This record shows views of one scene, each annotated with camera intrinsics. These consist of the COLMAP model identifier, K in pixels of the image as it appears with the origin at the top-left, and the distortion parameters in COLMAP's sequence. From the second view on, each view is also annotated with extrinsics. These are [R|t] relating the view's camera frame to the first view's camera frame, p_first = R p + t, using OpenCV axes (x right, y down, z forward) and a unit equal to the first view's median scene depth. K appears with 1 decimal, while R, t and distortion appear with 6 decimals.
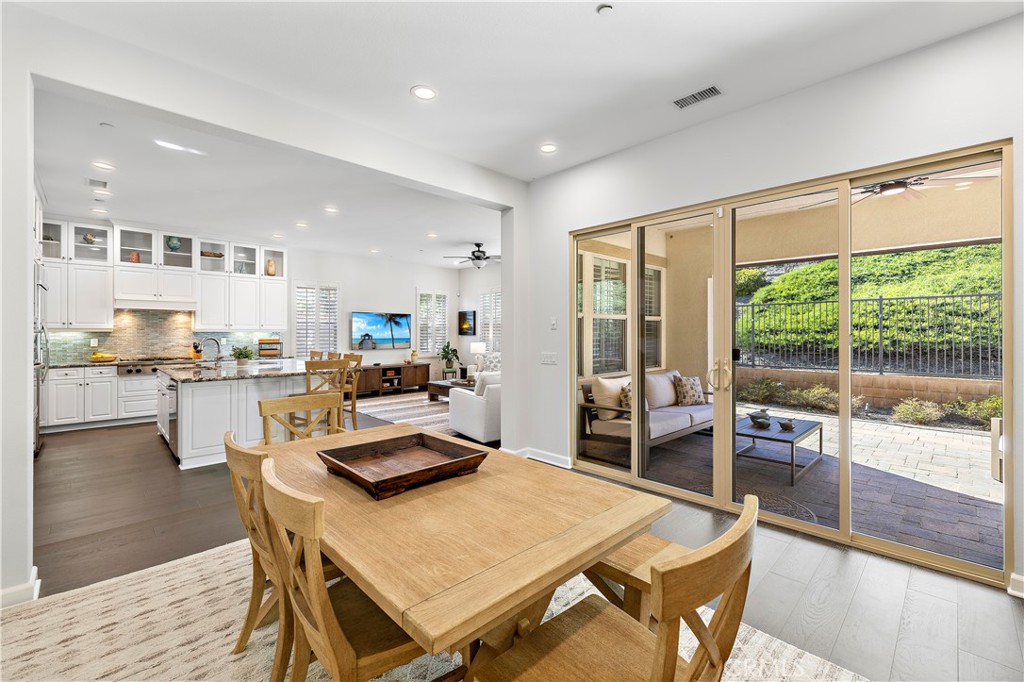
lens RADIAL K [[427.2, 0, 518.0], [0, 427.2, 332.7], [0, 0, 1]] dist [0.001512, 0.000500]
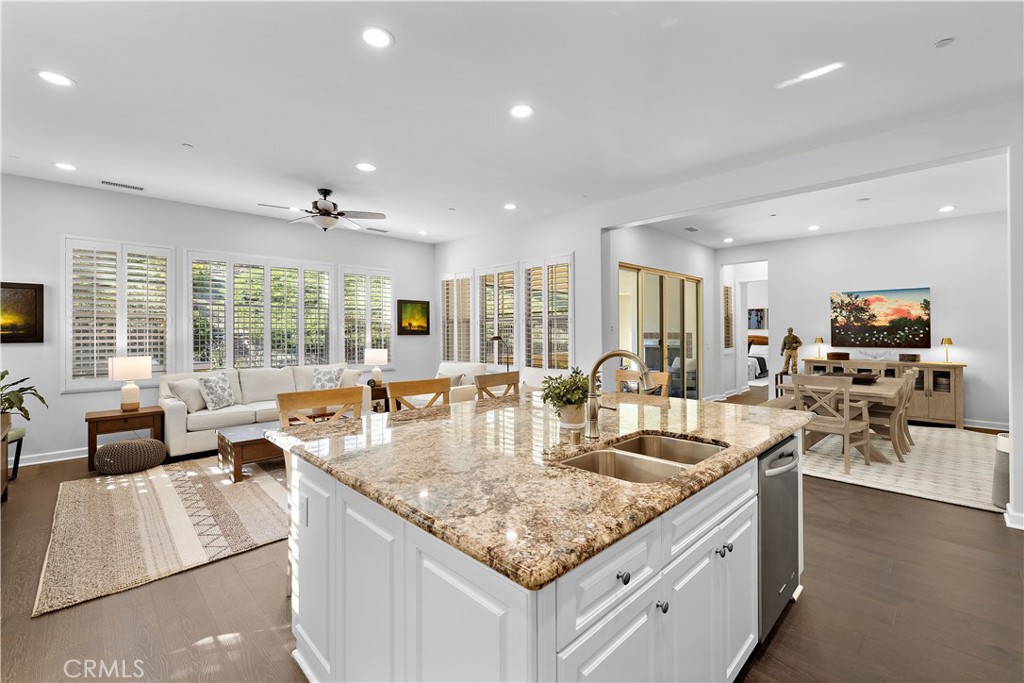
lens RADIAL K [[433.6, 0, 512.6], [0, 433.6, 329.7], [0, 0, 1]] dist [0.001326, 0.000510]
pose [[0.005564, 0.004698, 0.999973, -0.767613], [0.005659, 0.999973, -0.004729, -0.002690], [-0.999969, 0.005686, 0.005537, 0.779548]]
